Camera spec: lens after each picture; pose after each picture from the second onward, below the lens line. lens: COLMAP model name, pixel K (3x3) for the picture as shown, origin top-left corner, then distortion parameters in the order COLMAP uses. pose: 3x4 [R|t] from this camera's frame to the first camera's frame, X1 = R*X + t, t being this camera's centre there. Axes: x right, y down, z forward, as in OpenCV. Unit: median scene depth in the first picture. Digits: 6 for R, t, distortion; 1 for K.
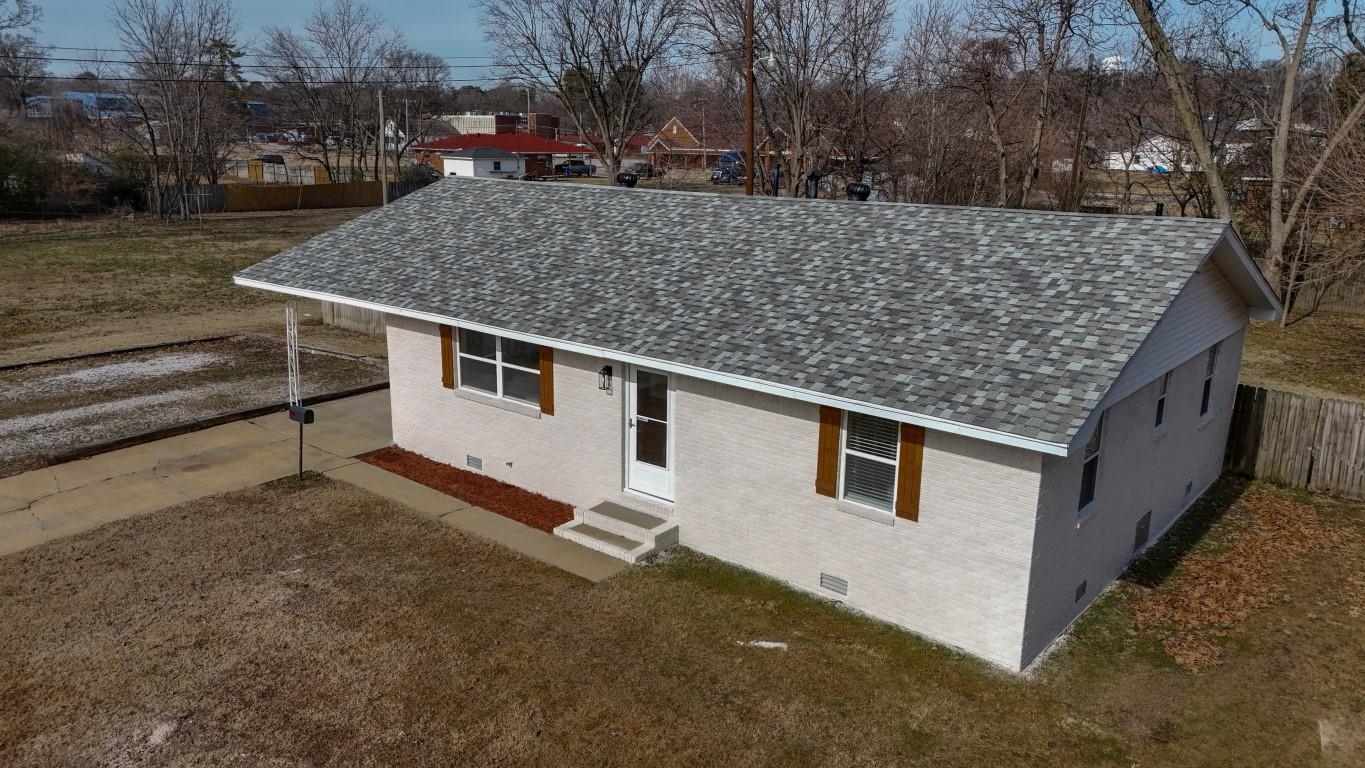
lens RADIAL K [[1004.2, 0, 690.0], [0, 1004.2, 375.0], [0, 0, 1]] dist [0.070279, -0.052916]
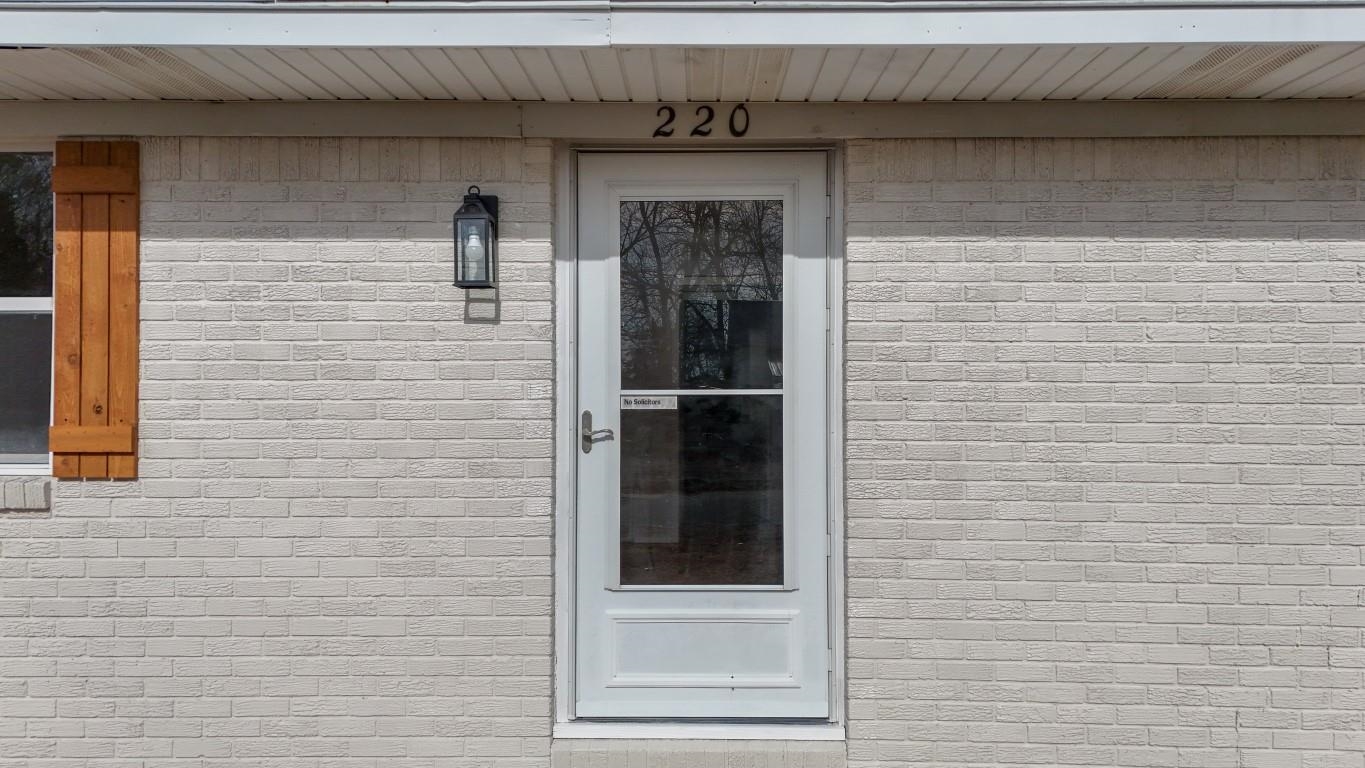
lens RADIAL K [[1004.2, 0, 690.7], [0, 1004.2, 380.2], [0, 0, 1]] dist [0.070279, -0.052916]
pose [[0.784102, -0.010311, 0.620546, -0.189908], [0.157070, 0.970609, -0.182340, 0.084047], [-0.600428, 0.240443, 0.762676, 0.790394]]
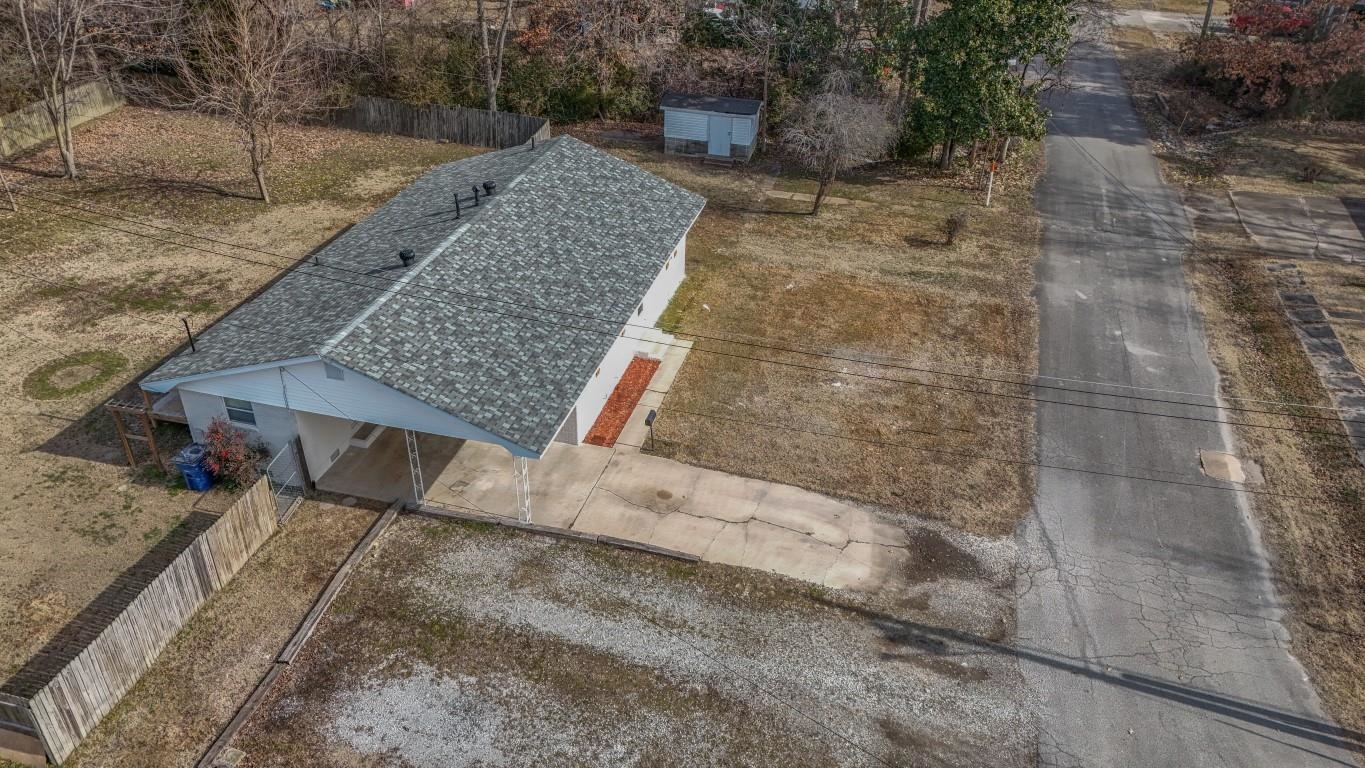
lens RADIAL K [[1004.2, 0, 678.2], [0, 1004.2, 387.2], [0, 0, 1]] dist [0.070279, -0.052916]
pose [[-0.413452, -0.509338, 0.754740, -1.842319], [0.187929, 0.763322, 0.618079, -1.153463], [-0.890921, 0.397384, -0.219877, 1.466060]]
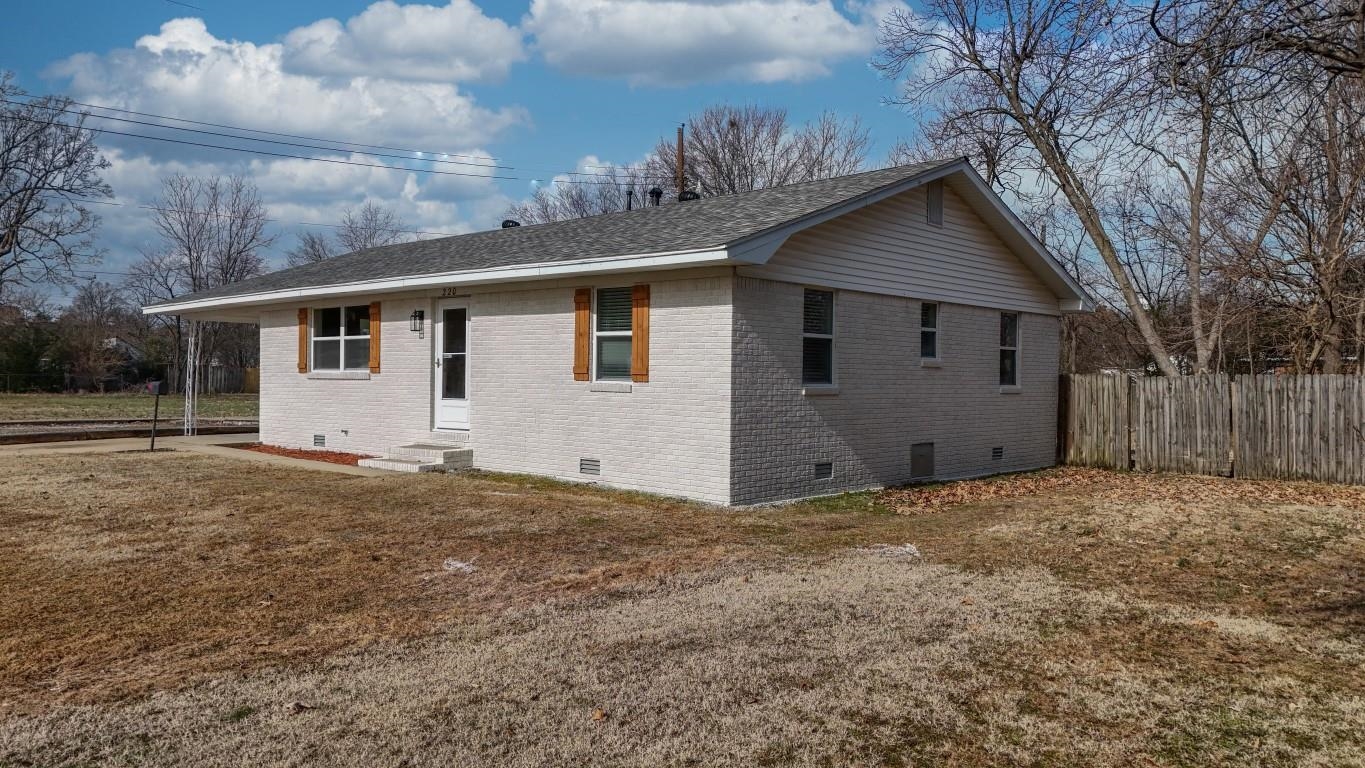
lens RADIAL K [[1004.2, 0, 686.1], [0, 1004.2, 374.5], [0, 0, 1]] dist [0.070279, -0.052916]
pose [[0.998695, -0.006830, -0.050606, 0.256301], [-0.005541, 0.970669, -0.240355, 0.314587], [0.050764, 0.240321, 0.969365, -0.022585]]
